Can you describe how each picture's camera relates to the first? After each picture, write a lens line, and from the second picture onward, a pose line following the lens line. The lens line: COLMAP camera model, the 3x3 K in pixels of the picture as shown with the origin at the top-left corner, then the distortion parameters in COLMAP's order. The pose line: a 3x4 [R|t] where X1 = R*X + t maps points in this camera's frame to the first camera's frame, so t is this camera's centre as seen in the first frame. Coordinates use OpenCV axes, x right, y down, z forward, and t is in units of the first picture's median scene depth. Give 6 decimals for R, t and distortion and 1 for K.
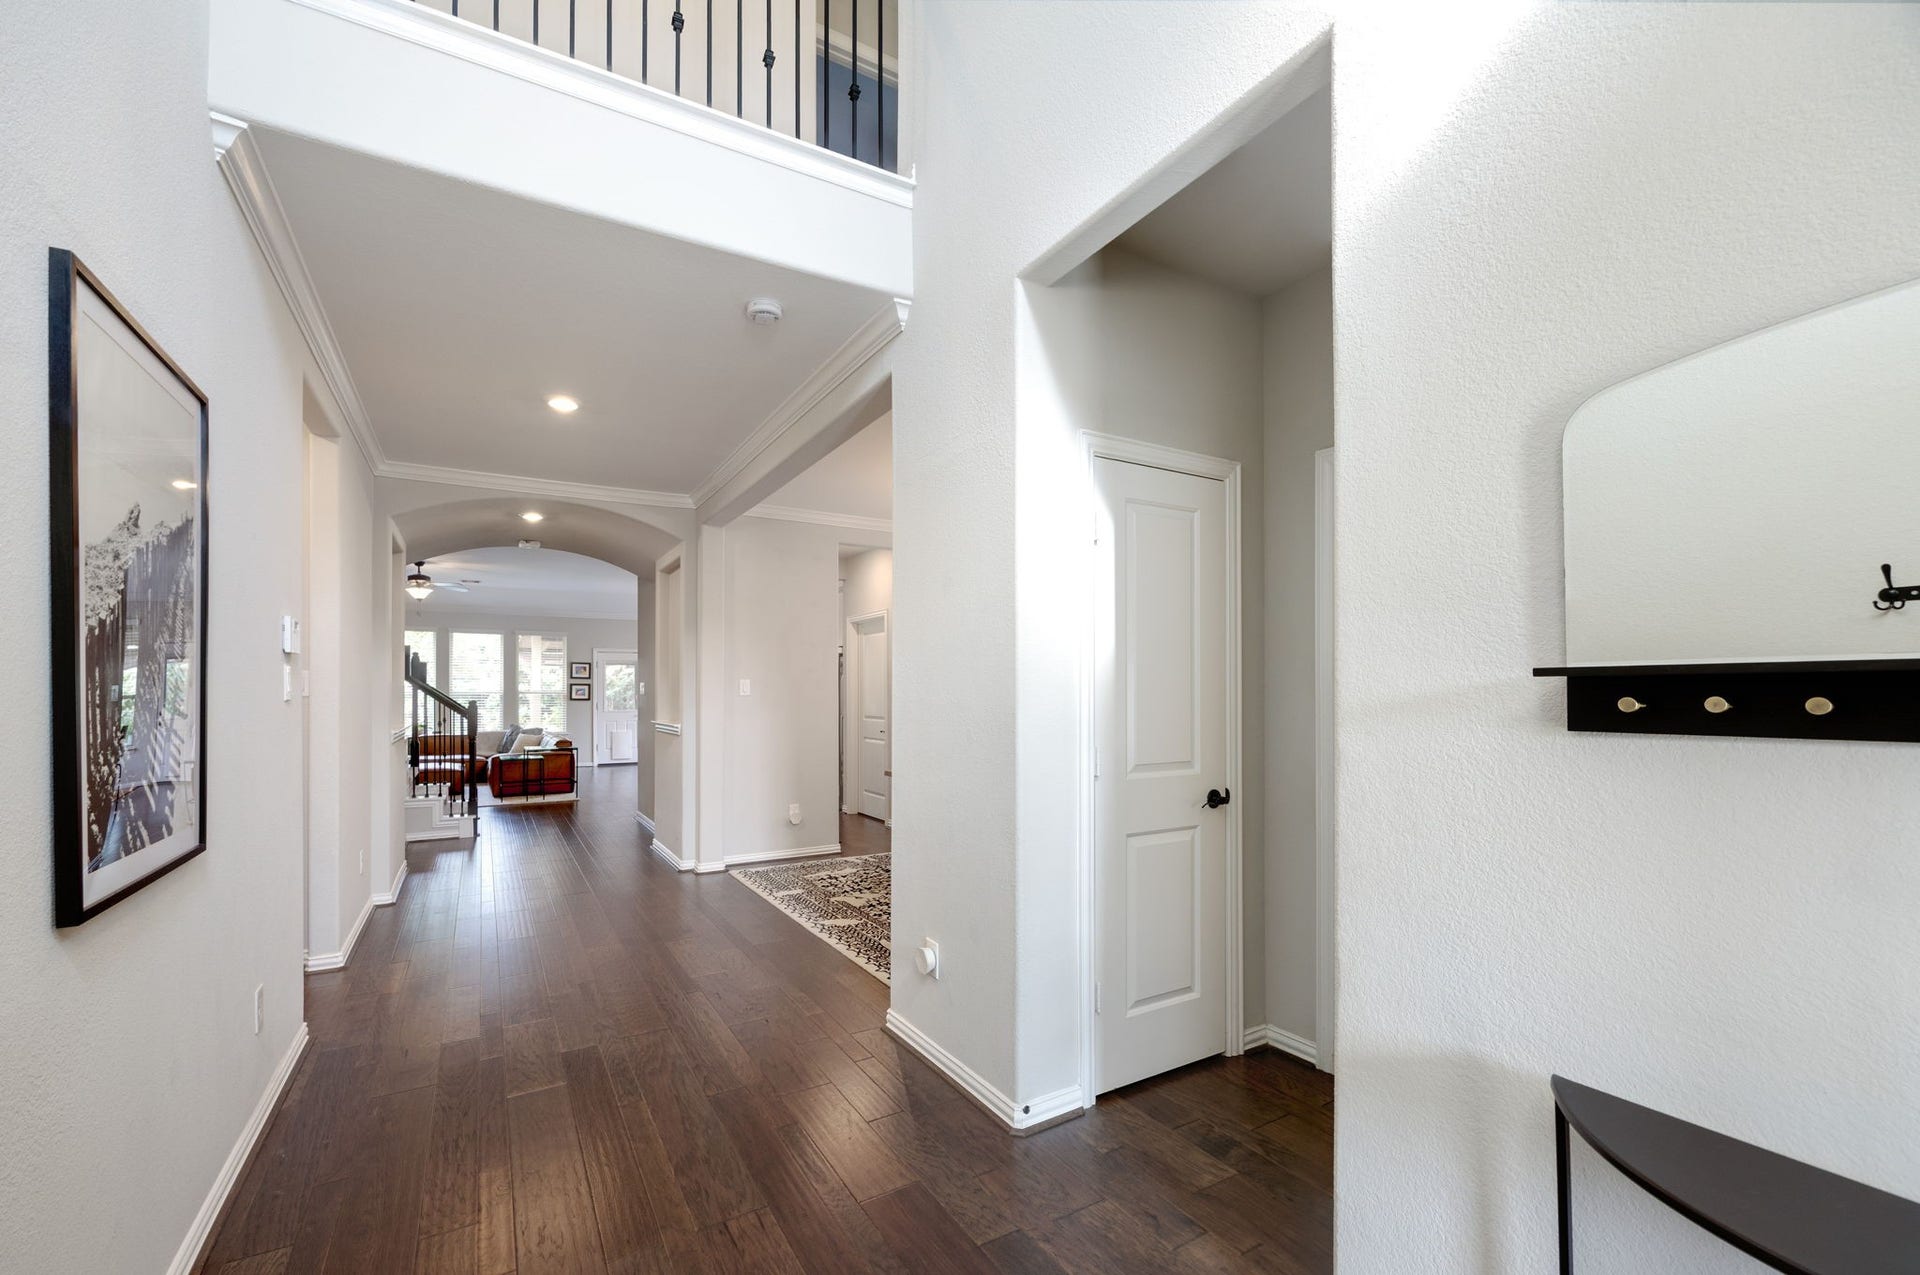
lens RADIAL K [[773.5, 0, 941.9], [0, 773.5, 684.0], [0, 0, 1]] dist [0.001187, -0.000226]
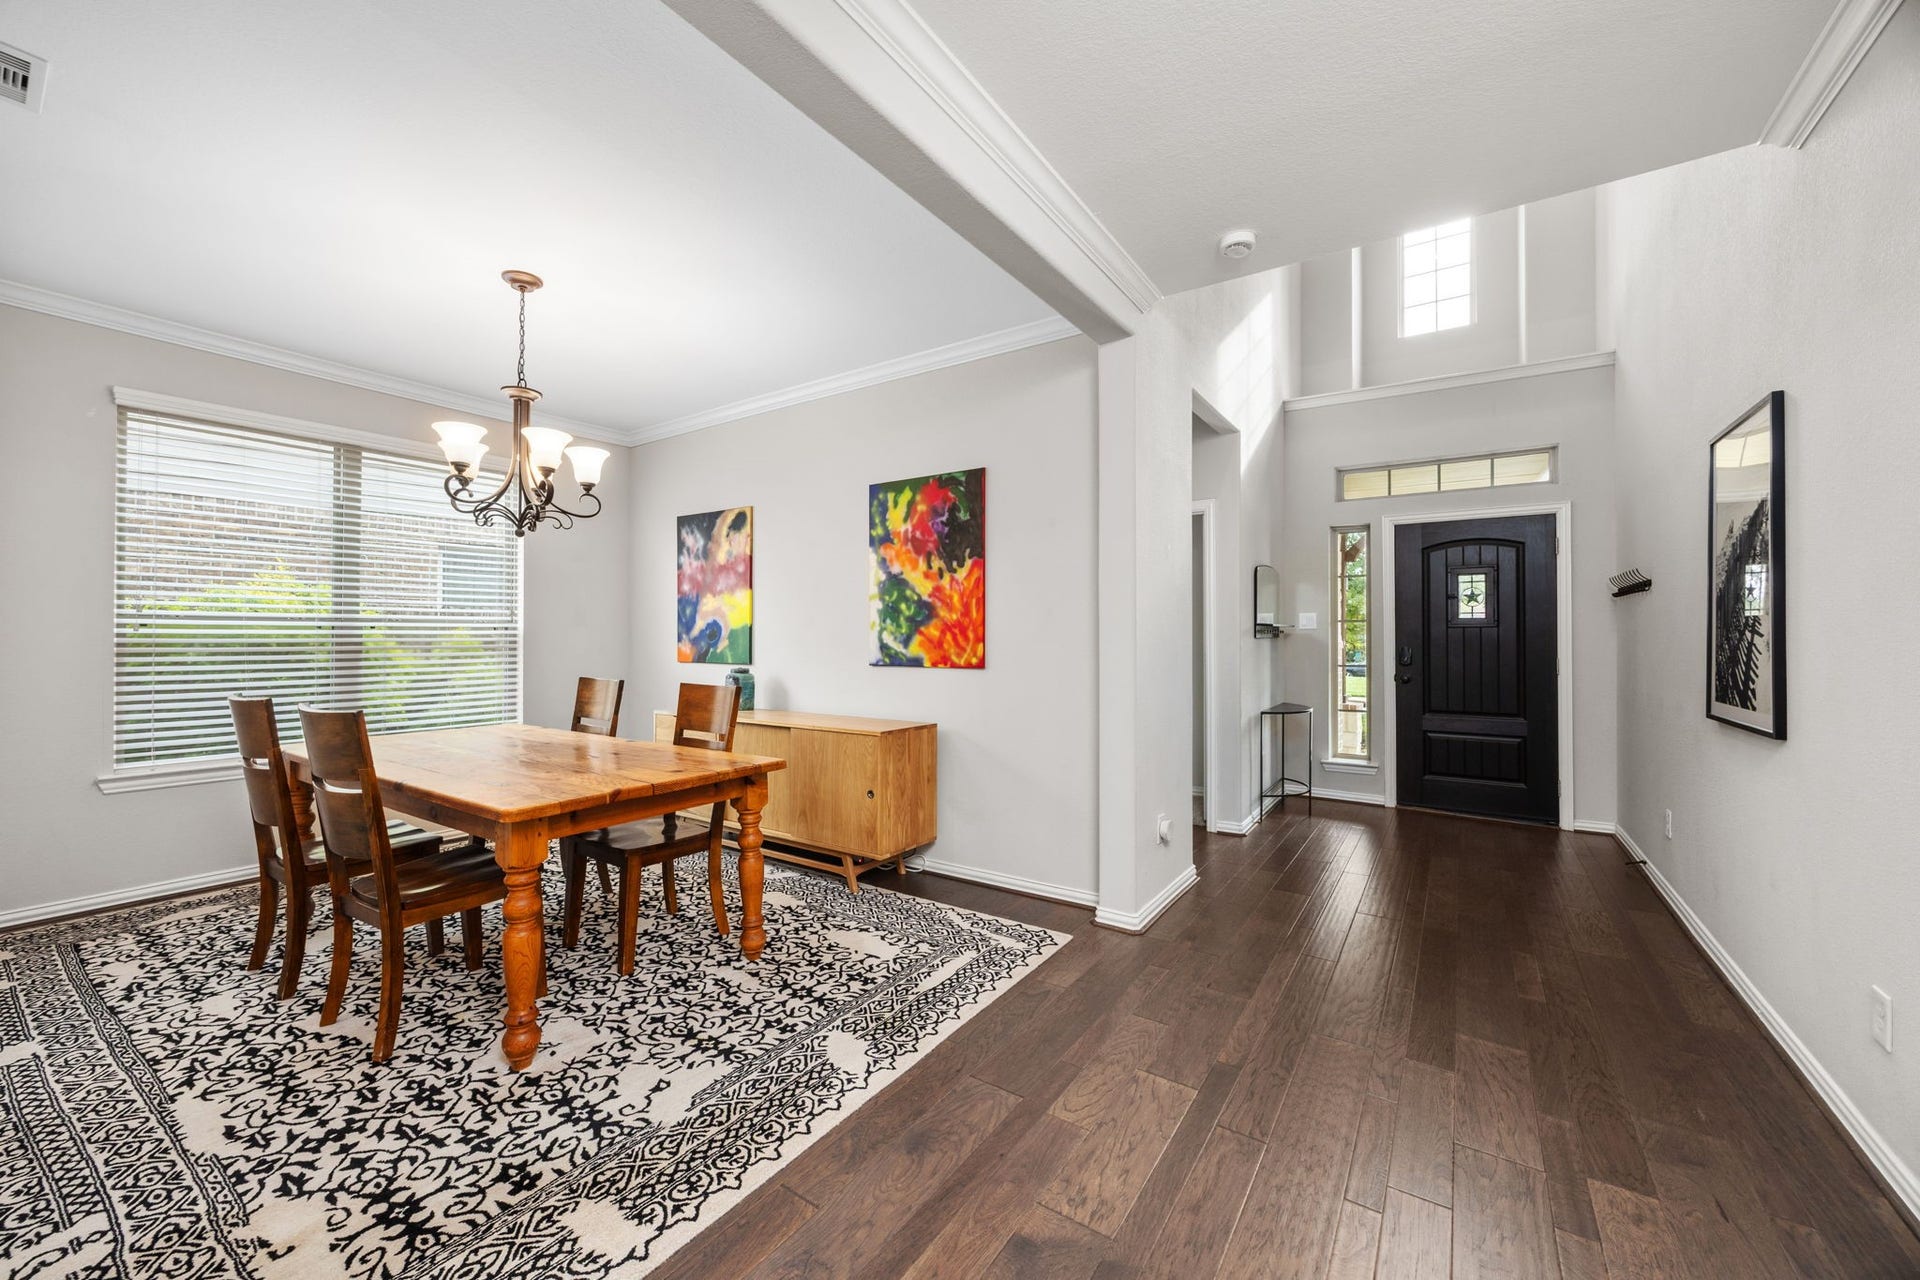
lens RADIAL K [[728.7, 0, 950.8], [0, 728.7, 639.7], [0, 0, 1]] dist [-0.002096, -0.000389]
pose [[-0.409074, 0.003042, 0.912496, -0.601130], [-0.006753, 0.999957, -0.006361, 0.025608], [-0.912476, -0.008764, -0.409036, 1.108016]]
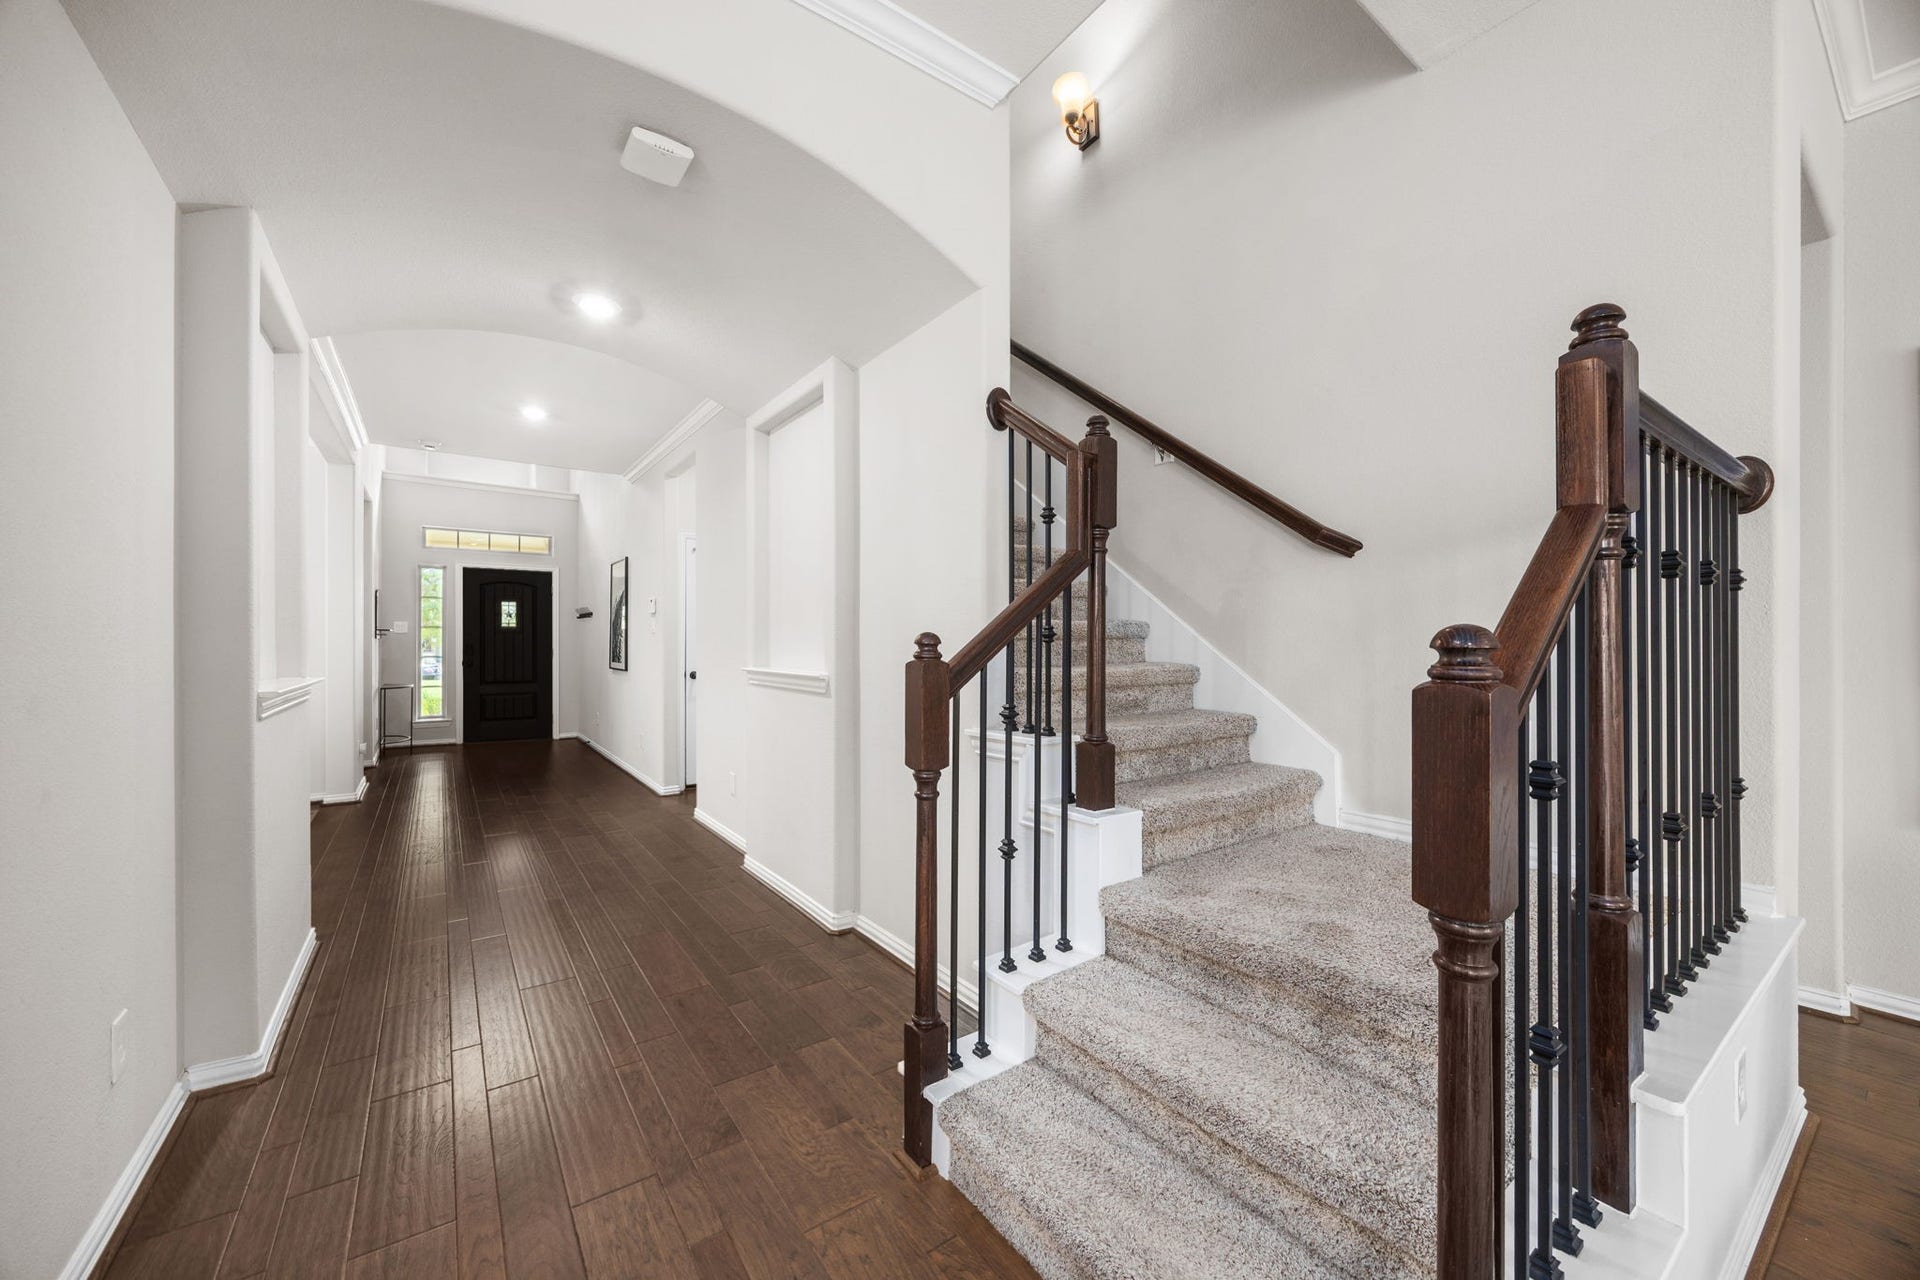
lens RADIAL K [[728.7, 0, 952.7], [0, 728.7, 640.6], [0, 0, 1]] dist [-0.002096, -0.000389]
pose [[-0.997347, 0.003841, -0.072691, -0.913788], [0.004703, 0.999921, -0.011690, 0.043729], [0.072640, -0.012001, -0.997286, 1.861866]]
